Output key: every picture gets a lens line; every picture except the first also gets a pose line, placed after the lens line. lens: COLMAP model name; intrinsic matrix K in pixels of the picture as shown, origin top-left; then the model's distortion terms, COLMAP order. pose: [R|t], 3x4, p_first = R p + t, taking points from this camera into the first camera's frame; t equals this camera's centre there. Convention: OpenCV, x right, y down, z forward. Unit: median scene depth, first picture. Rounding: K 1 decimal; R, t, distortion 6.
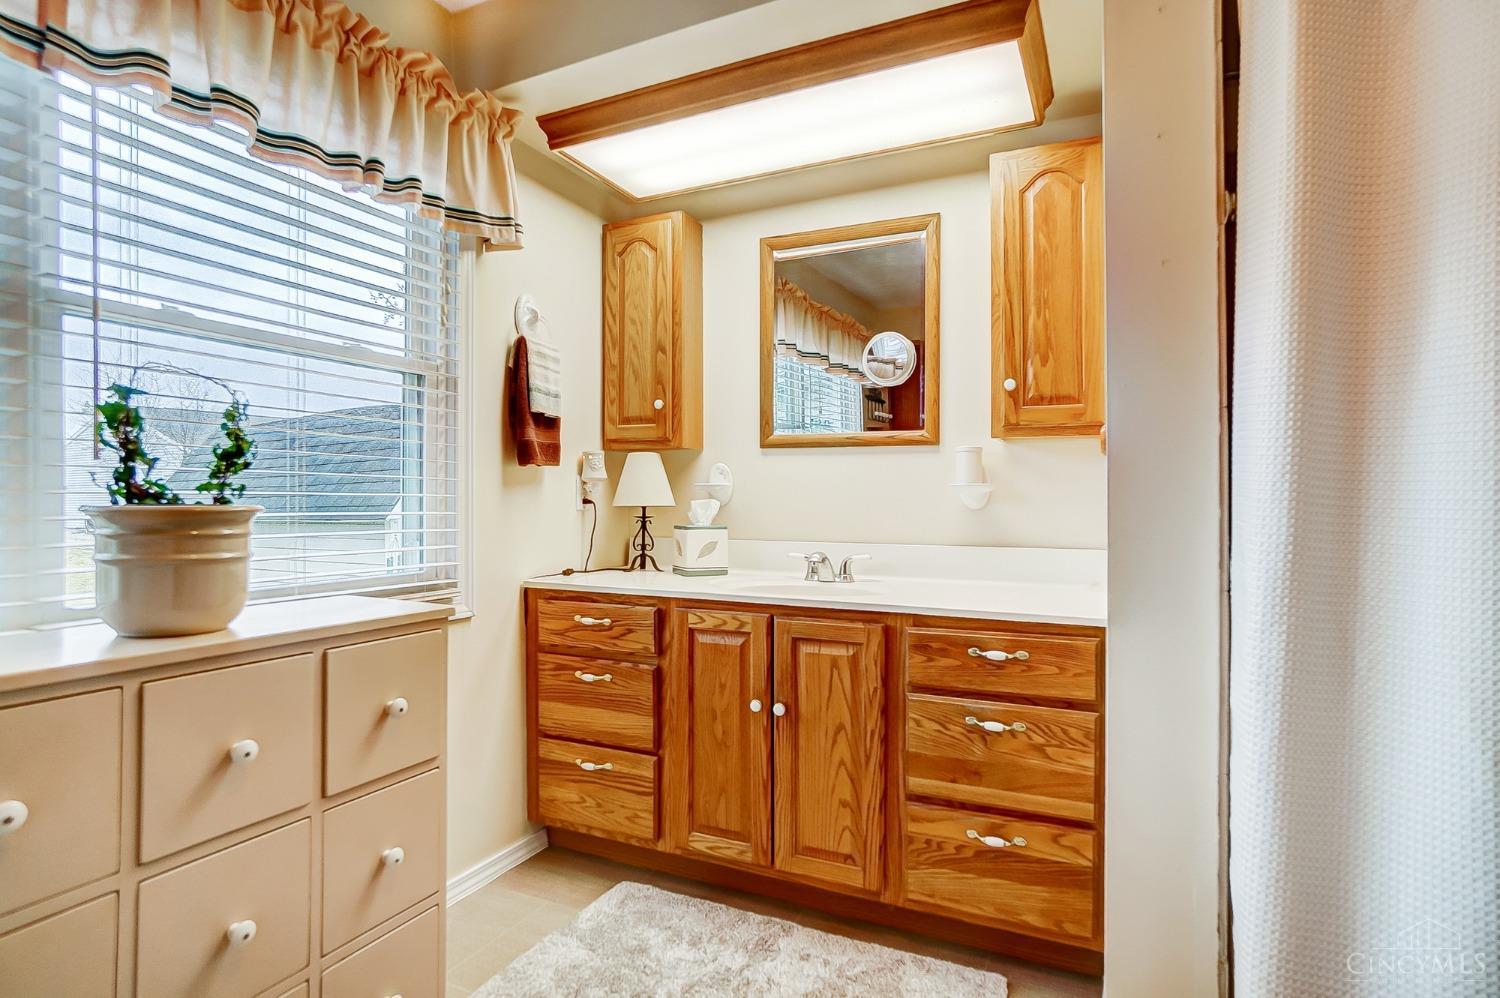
lens RADIAL K [[777.1, 0, 752.4], [0, 777.1, 500.8], [0, 0, 1]] dist [-0.010598, 0.009560]
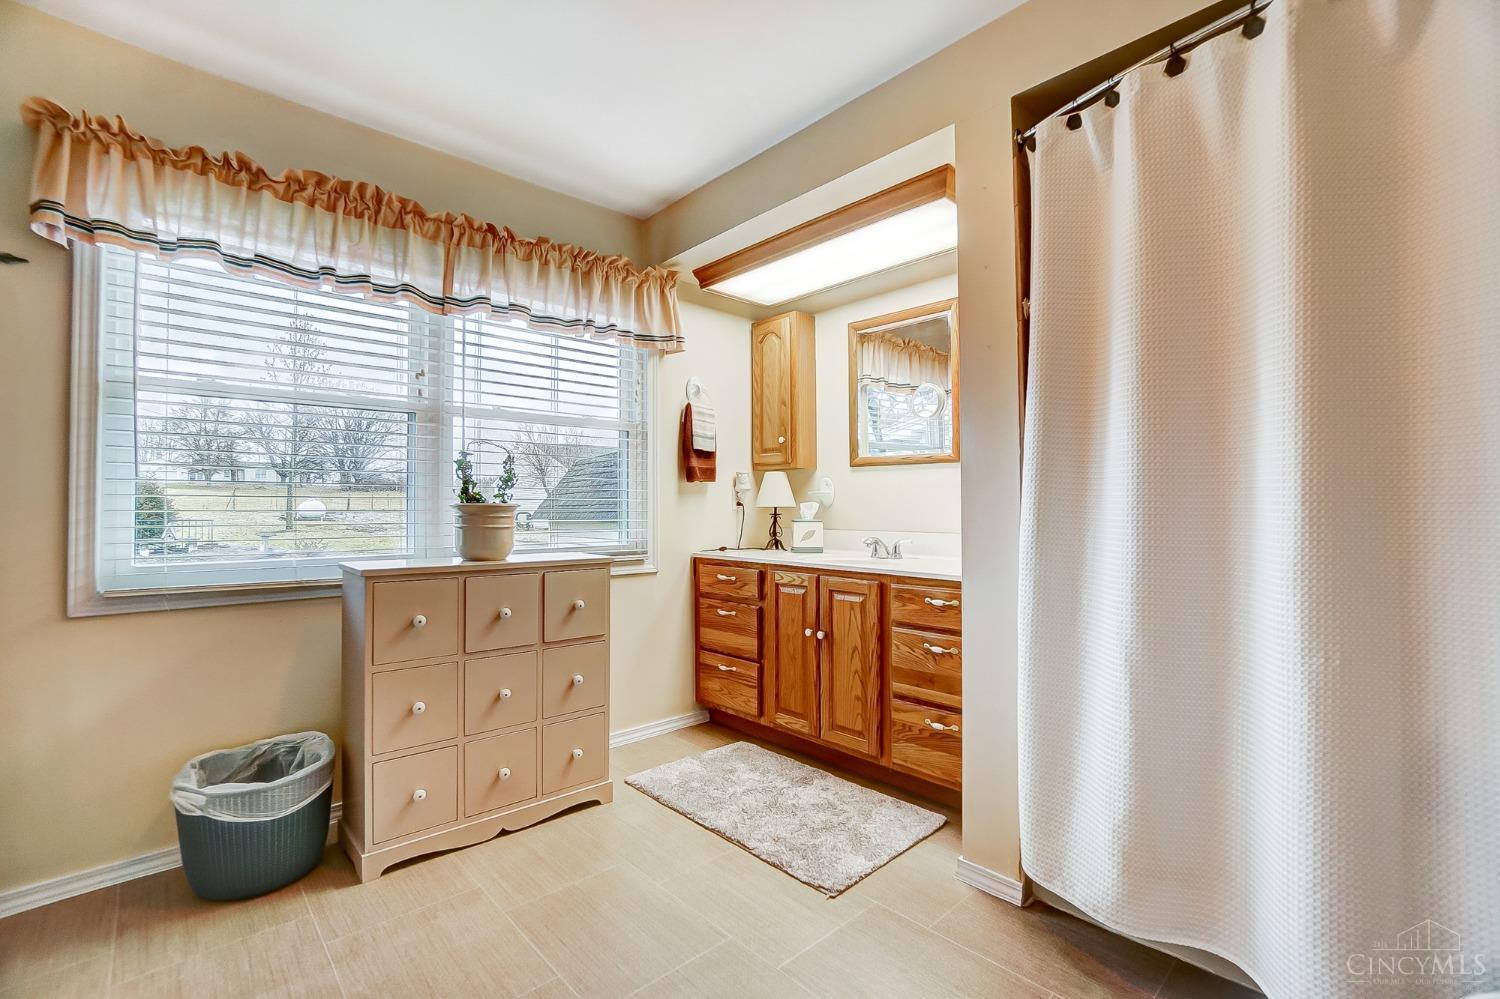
lens RADIAL K [[651.0, 0, 753.1], [0, 651.0, 501.7], [0, 0, 1]] dist [-0.006948, 0.002501]
pose [[0.932934, -0.007771, -0.359963, 0.379163], [0.004066, 0.999931, -0.011048, 0.013914], [0.360024, 0.008844, 0.932901, -0.272271]]
